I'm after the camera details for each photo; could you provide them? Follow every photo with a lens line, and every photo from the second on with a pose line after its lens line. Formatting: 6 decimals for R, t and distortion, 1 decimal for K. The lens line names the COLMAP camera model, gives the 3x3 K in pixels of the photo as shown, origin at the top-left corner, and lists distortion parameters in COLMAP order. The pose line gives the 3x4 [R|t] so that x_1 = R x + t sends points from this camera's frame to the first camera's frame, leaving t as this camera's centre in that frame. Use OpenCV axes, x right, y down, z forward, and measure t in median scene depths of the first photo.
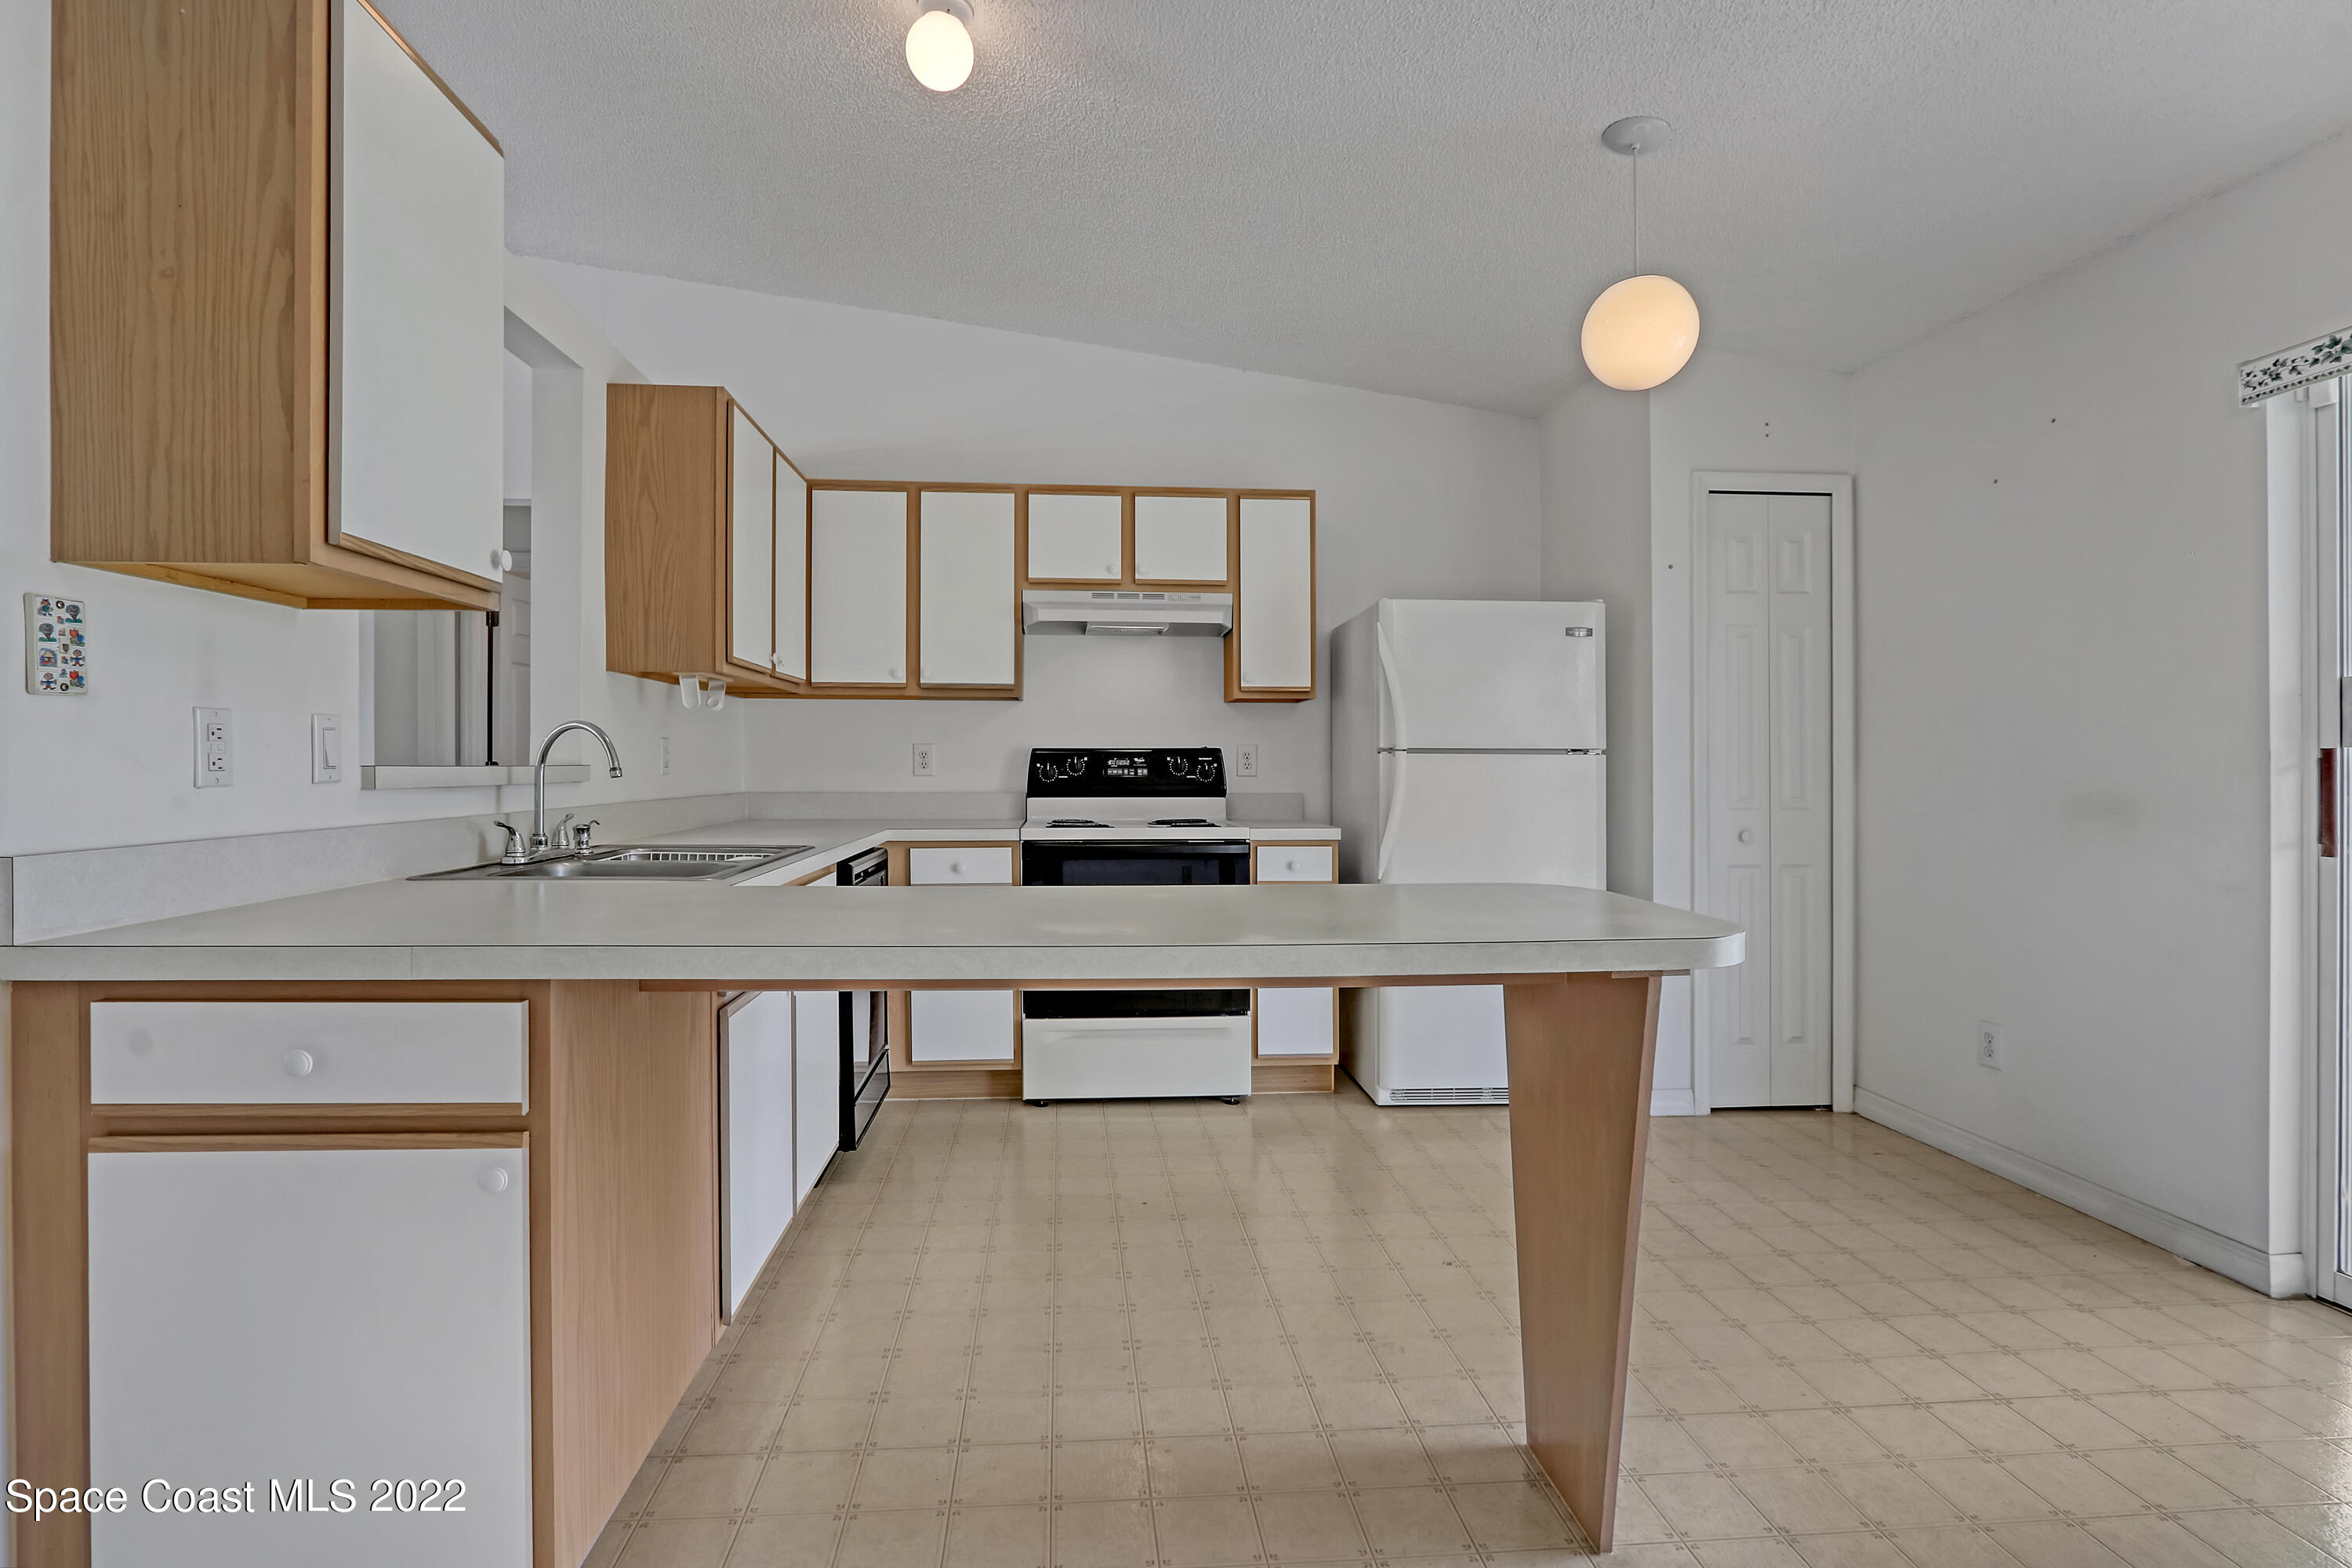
lens RADIAL K [[1123.9, 0, 1151.6], [0, 1123.9, 765.2], [0, 0, 1]] dist [-0.016839, 0.000792]
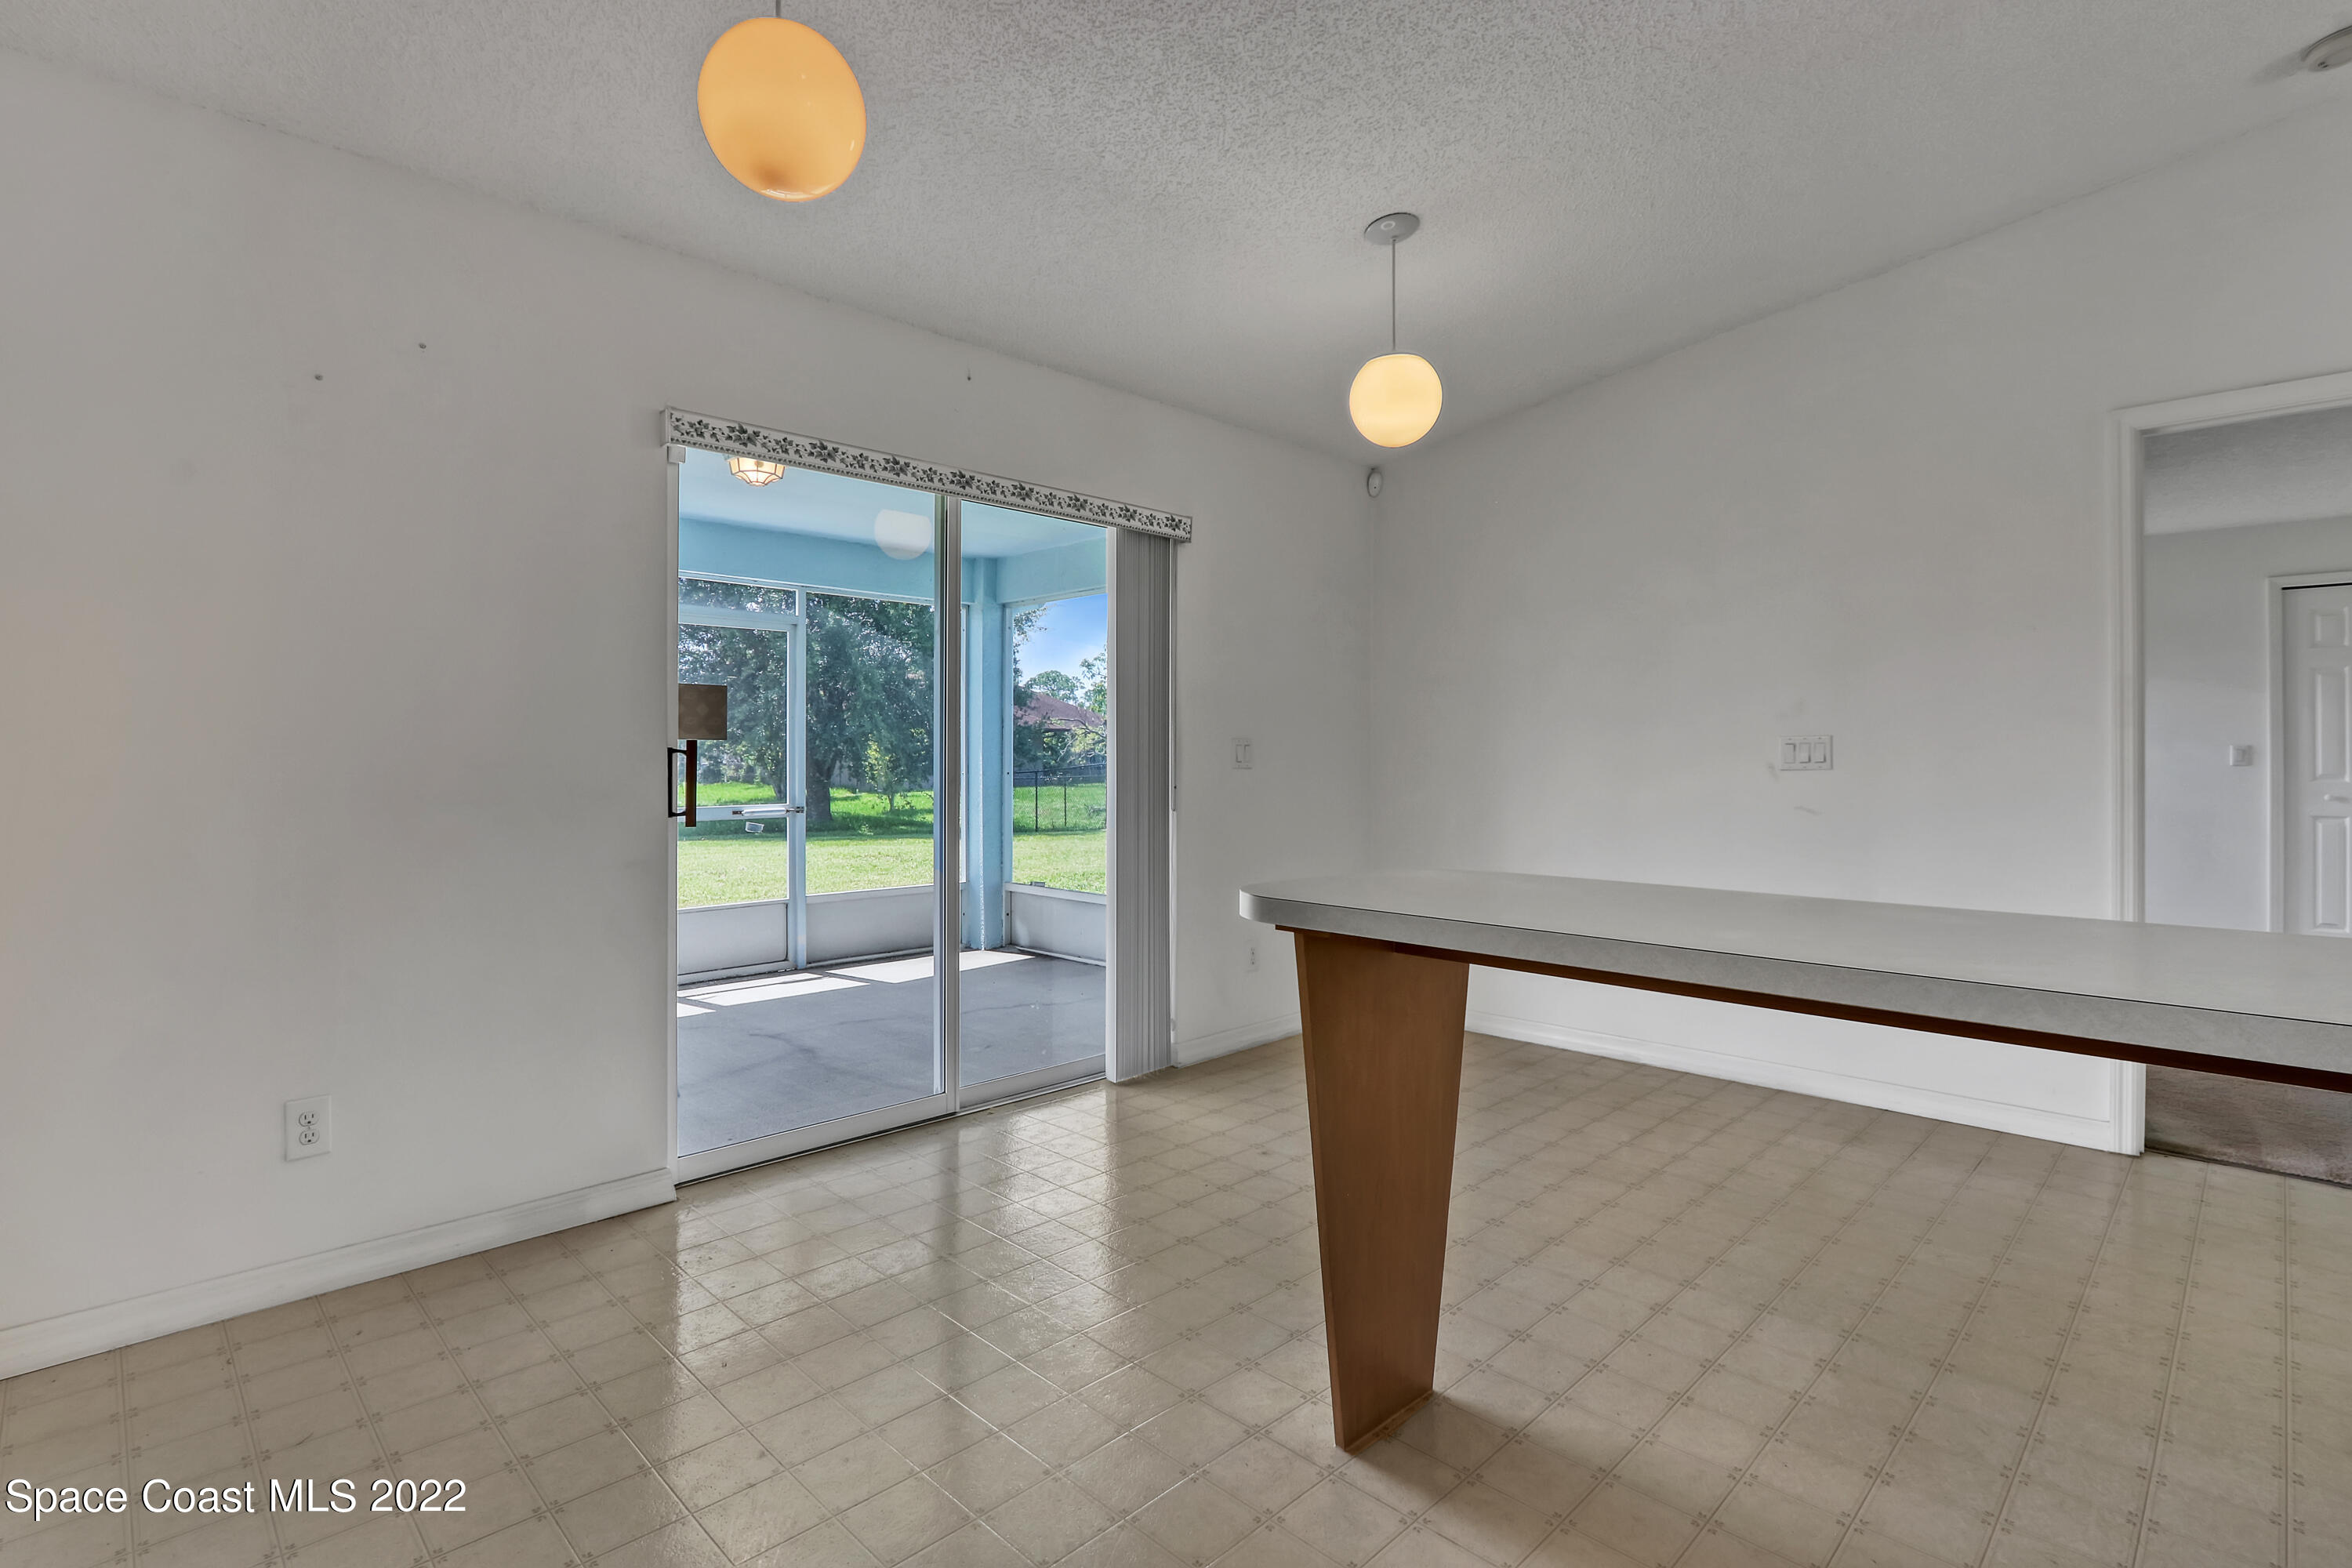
lens RADIAL K [[1123.9, 0, 1151.6], [0, 1123.9, 765.2], [0, 0, 1]] dist [-0.016839, 0.000792]
pose [[-0.638161, -0.008326, 0.769858, -0.151503], [-0.004197, 0.999964, 0.007335, -0.000075], [-0.769891, 0.001450, -0.638173, 0.870911]]
